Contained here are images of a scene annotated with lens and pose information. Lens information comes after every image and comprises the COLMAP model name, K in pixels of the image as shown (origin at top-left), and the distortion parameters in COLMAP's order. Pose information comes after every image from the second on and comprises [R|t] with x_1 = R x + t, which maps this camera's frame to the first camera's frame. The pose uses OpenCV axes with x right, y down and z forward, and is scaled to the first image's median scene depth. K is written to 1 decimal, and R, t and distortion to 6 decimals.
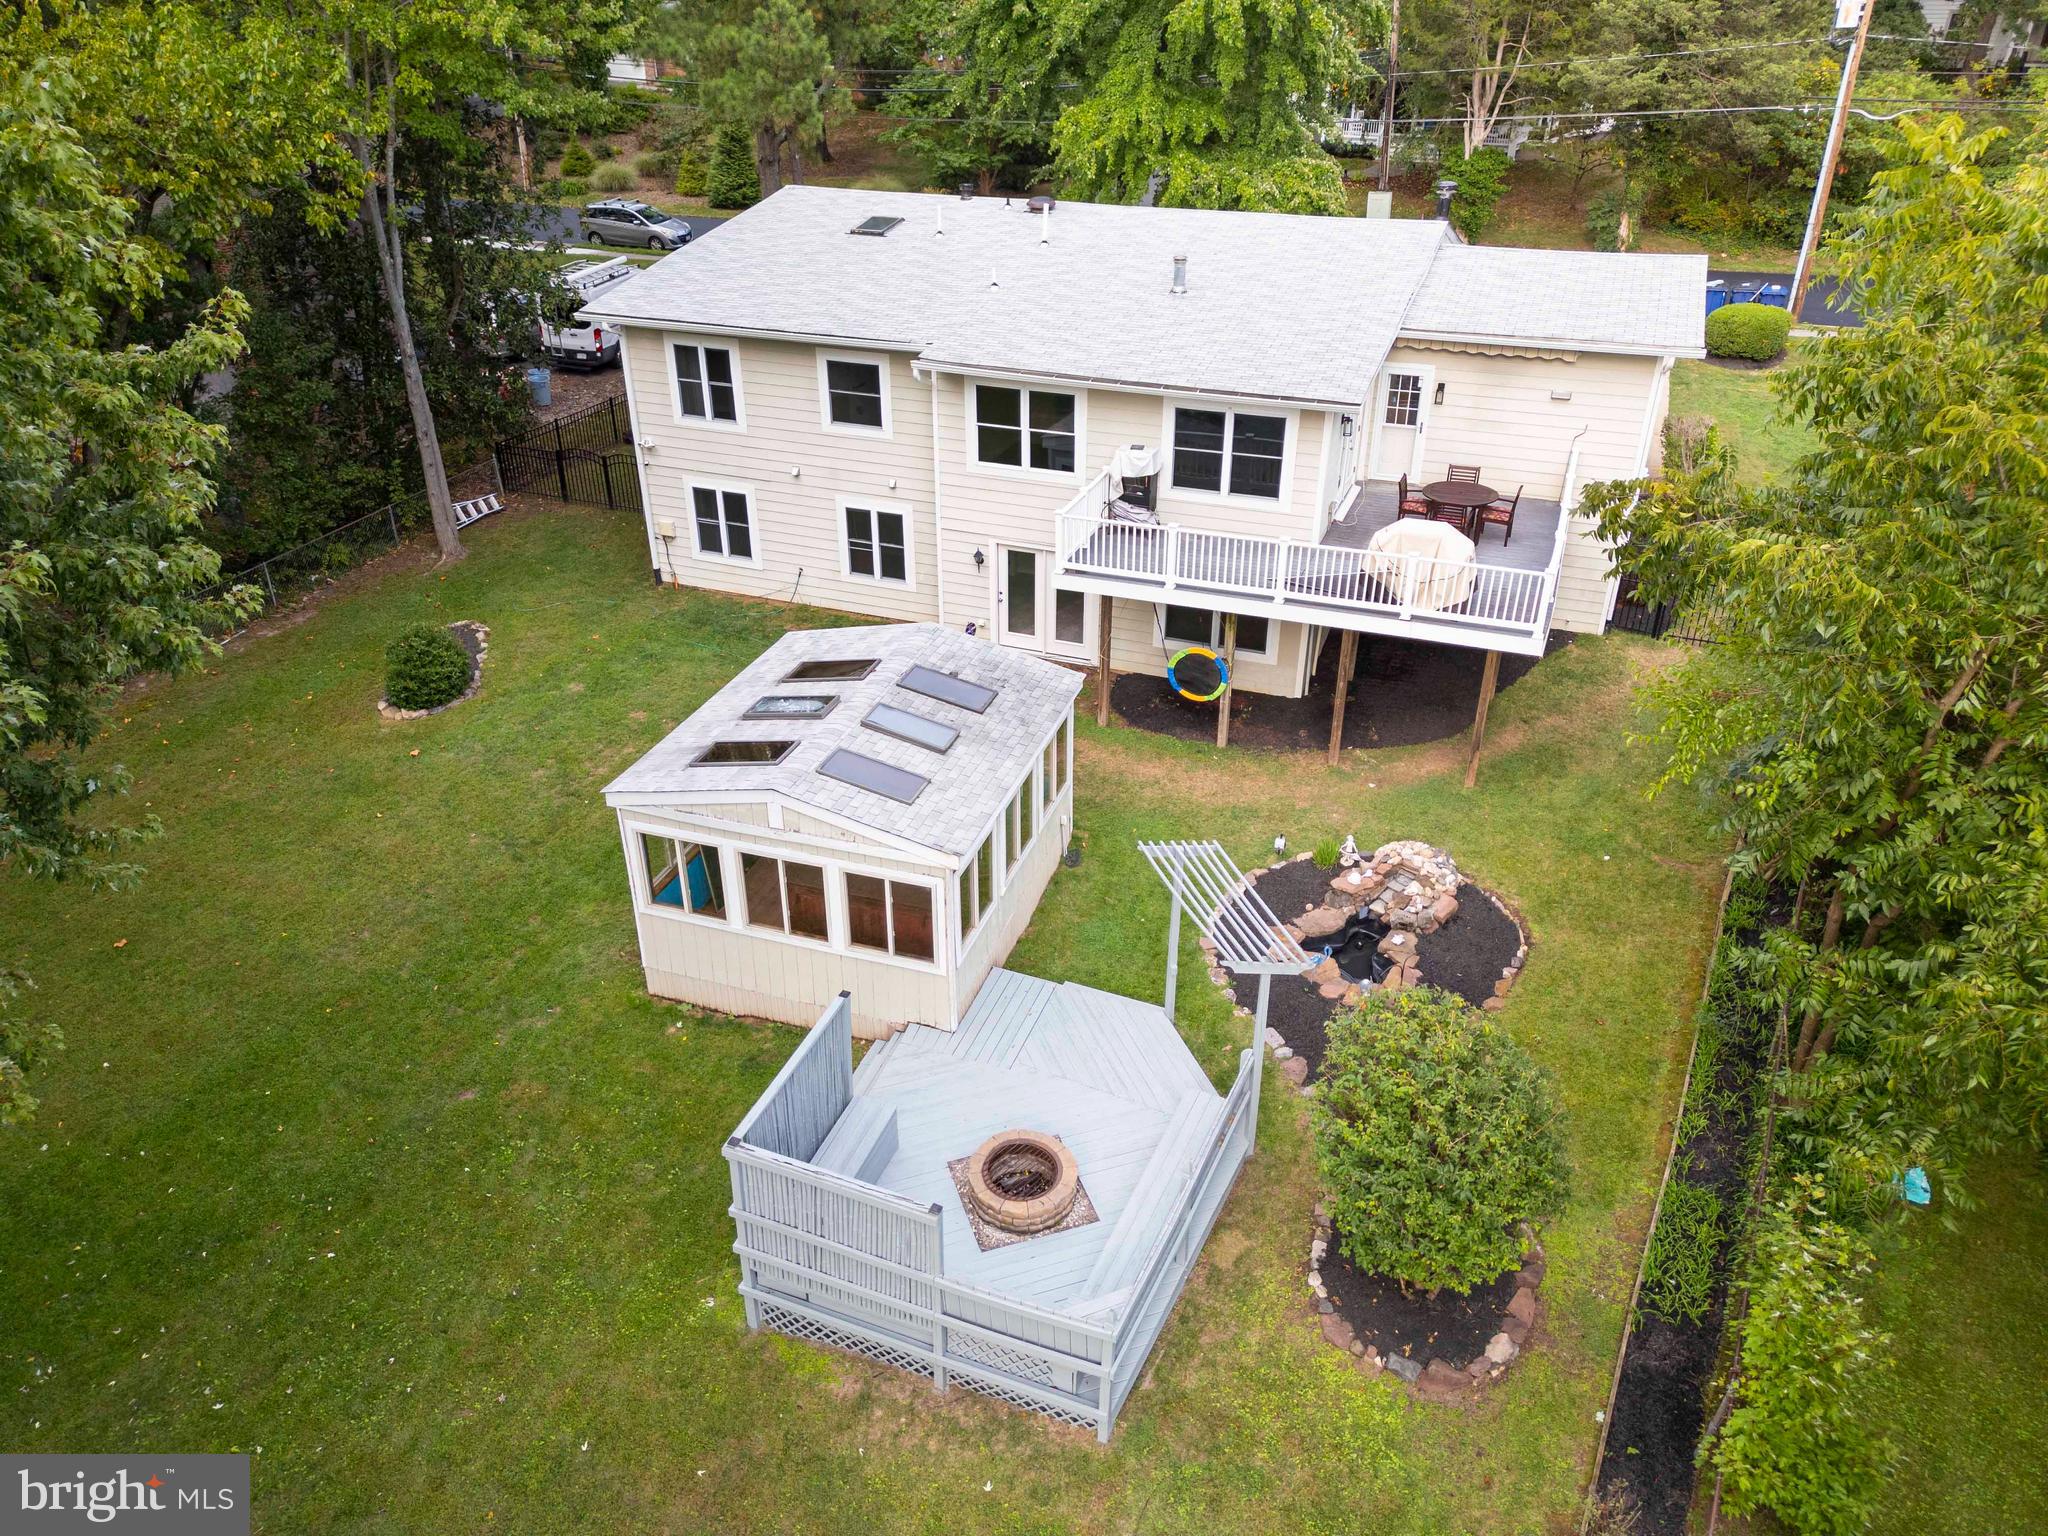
lens RADIAL K [[1433.5, 0, 1022.6], [0, 1433.5, 761.9], [0, 0, 1]] dist [0.077574, -0.071890]
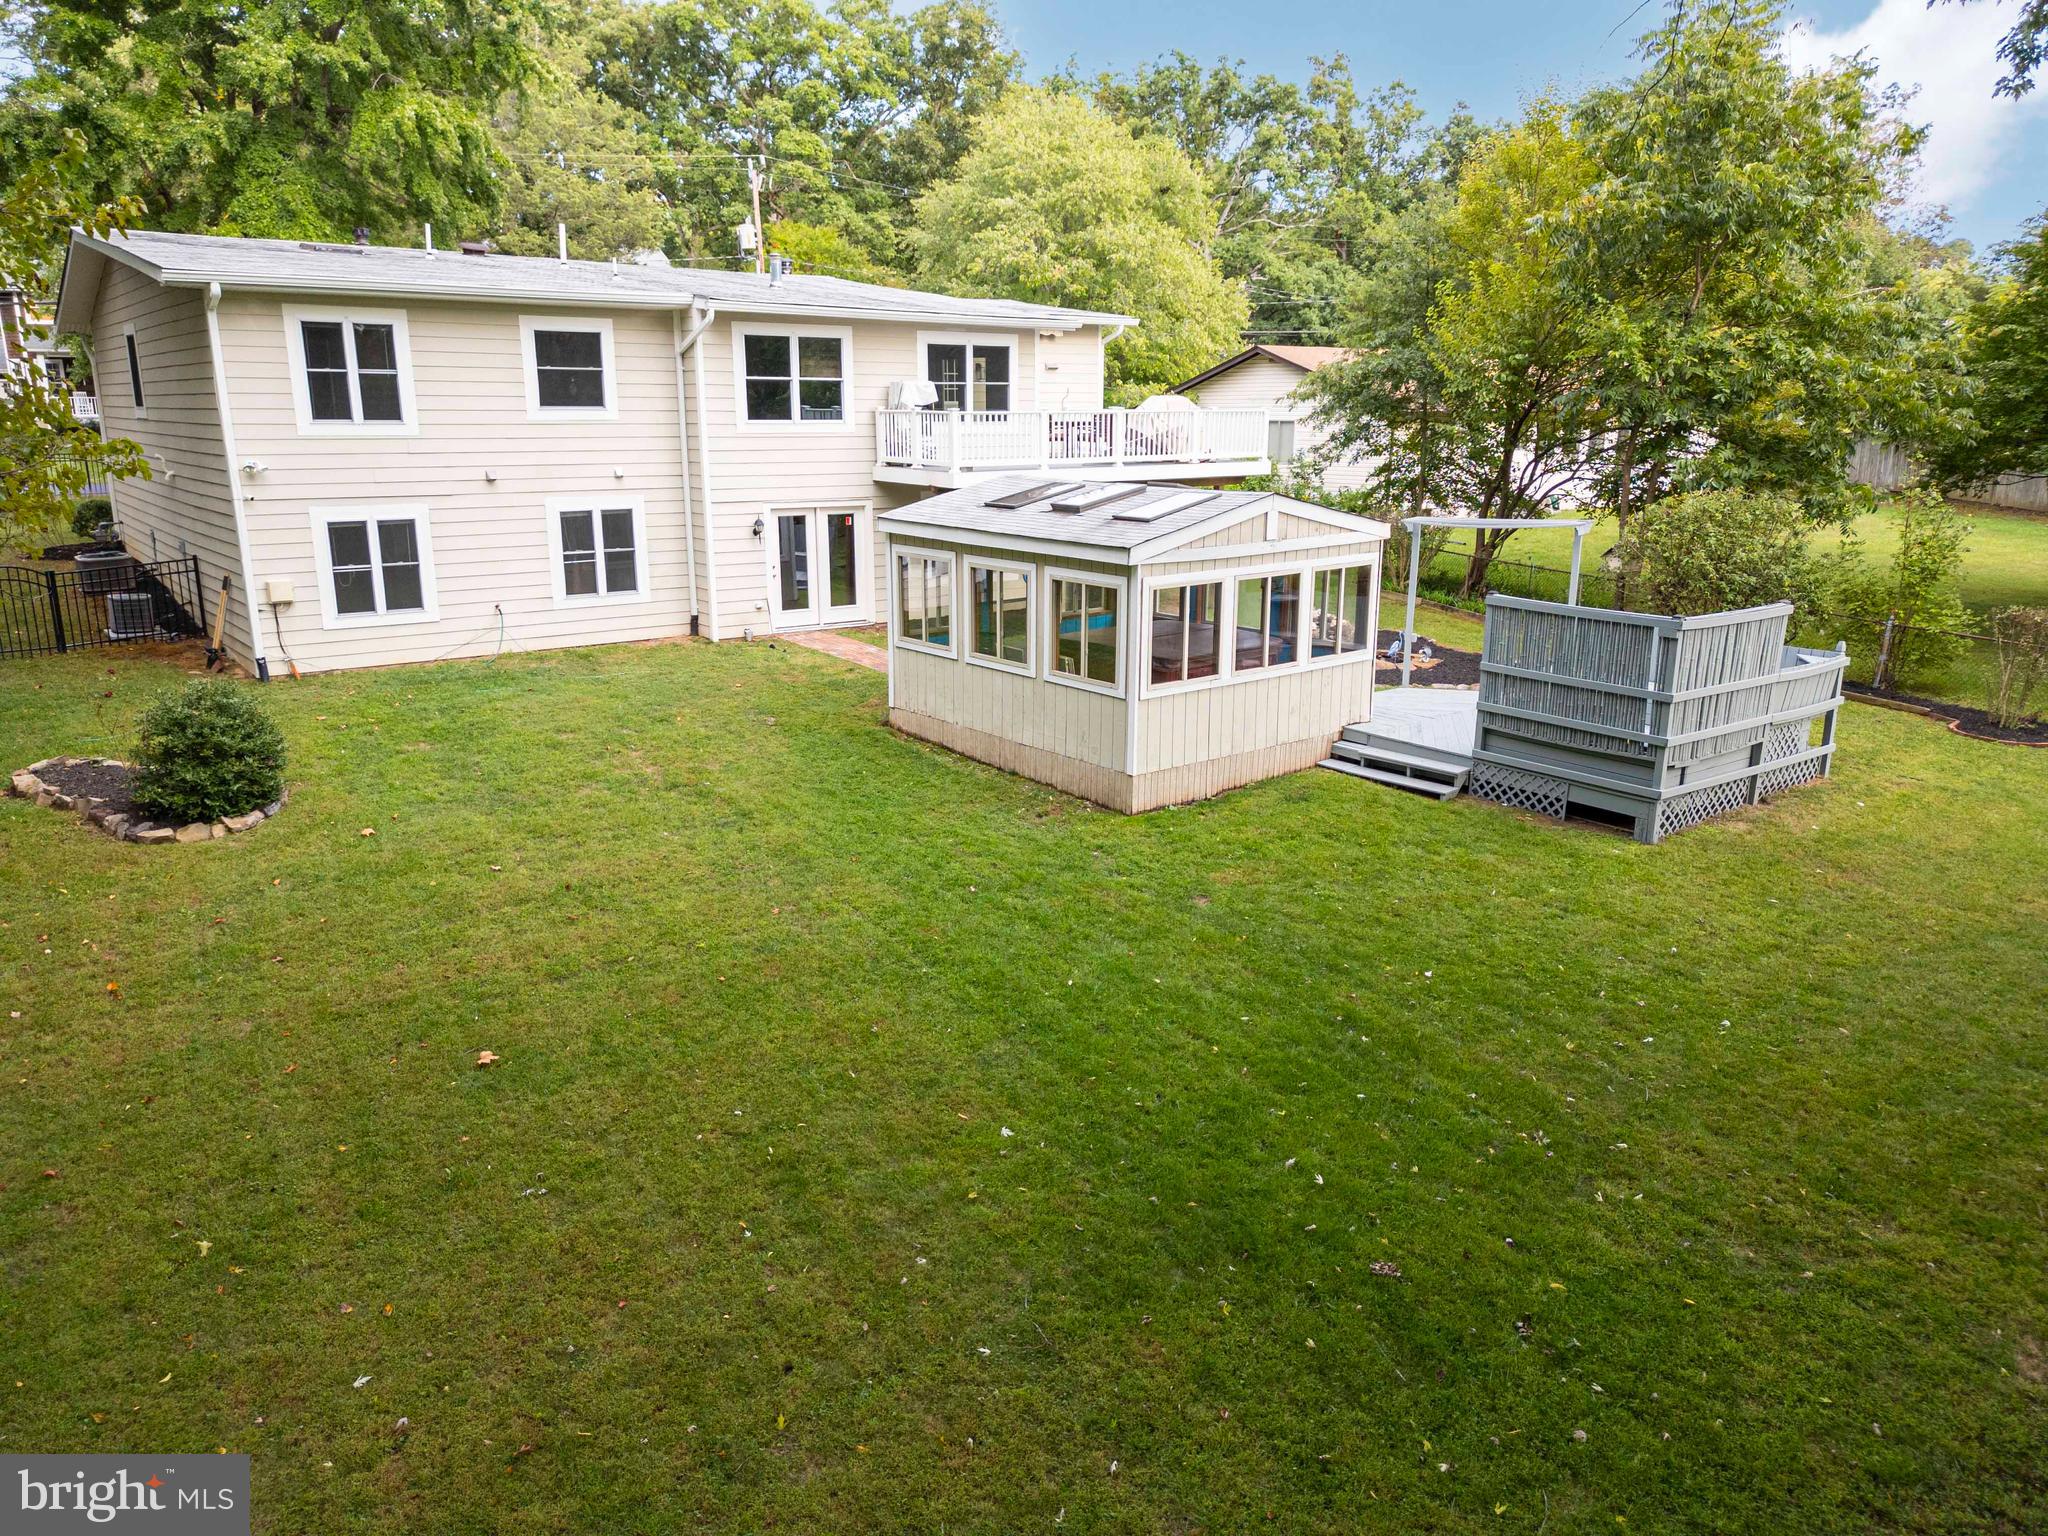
lens RADIAL K [[1433.5, 0, 1018.3], [0, 1433.5, 759.2], [0, 0, 1]] dist [0.077574, -0.071890]
pose [[0.522735, -0.202495, 0.828096, -0.780152], [0.415017, 0.908947, -0.039713, 0.105337], [-0.744654, 0.364433, 0.559177, 0.430758]]
